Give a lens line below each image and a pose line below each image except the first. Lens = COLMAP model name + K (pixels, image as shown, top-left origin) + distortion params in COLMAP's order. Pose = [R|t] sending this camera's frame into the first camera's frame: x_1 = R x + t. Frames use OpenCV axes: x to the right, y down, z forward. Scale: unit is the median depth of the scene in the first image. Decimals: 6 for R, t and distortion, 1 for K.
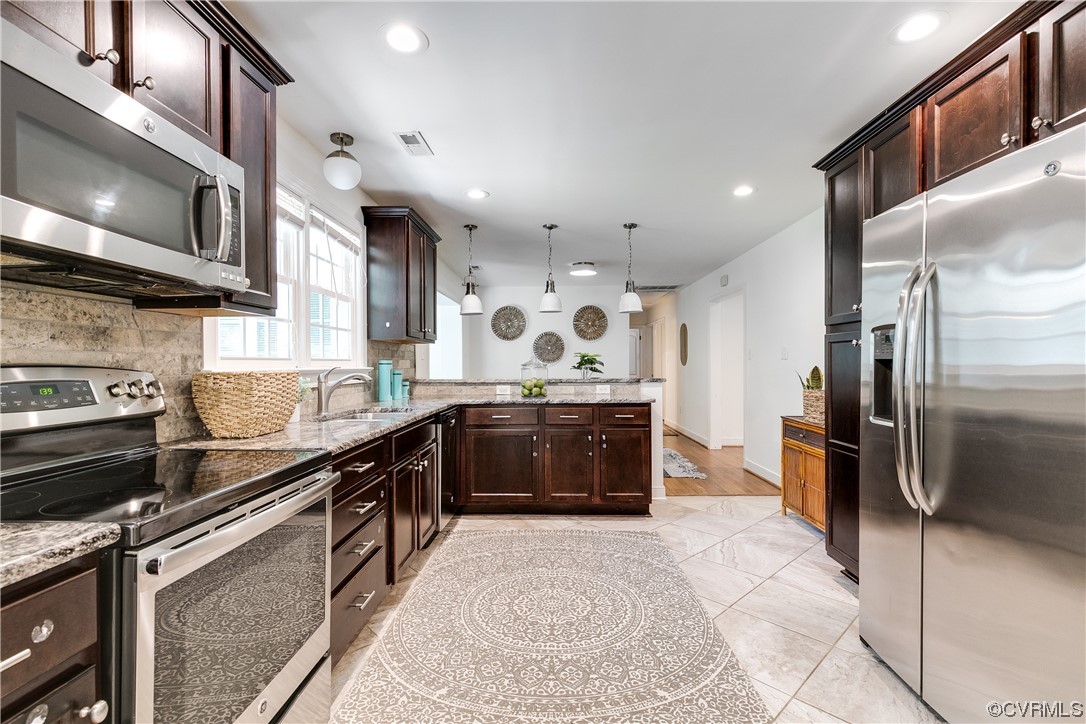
lens RADIAL K [[492.9, 0, 544.2], [0, 492.9, 364.0], [0, 0, 1]] dist [0.010831, -0.002510]
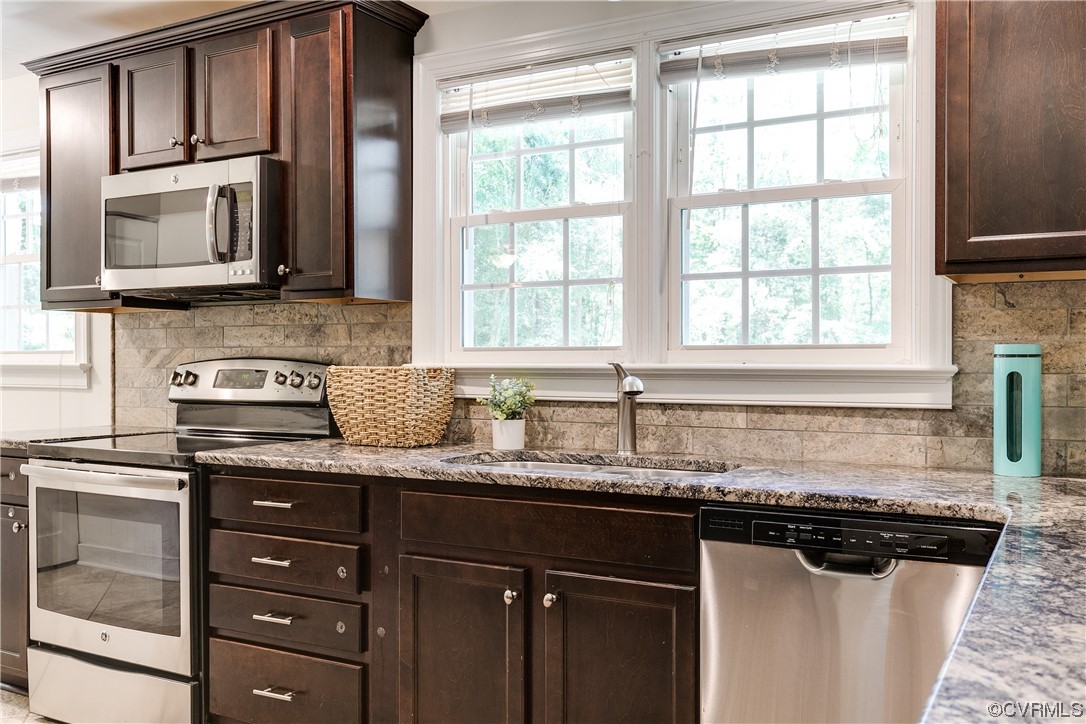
lens RADIAL K [[933.2, 0, 573.5], [0, 933.2, 362.3], [0, 0, 1]] dist [0.017608, -0.019923]
pose [[-0.434729, 0.017535, -0.900390, 0.511748], [0.006876, 0.999846, 0.016152, -0.011281], [0.900535, 0.000831, -0.434783, 1.542533]]
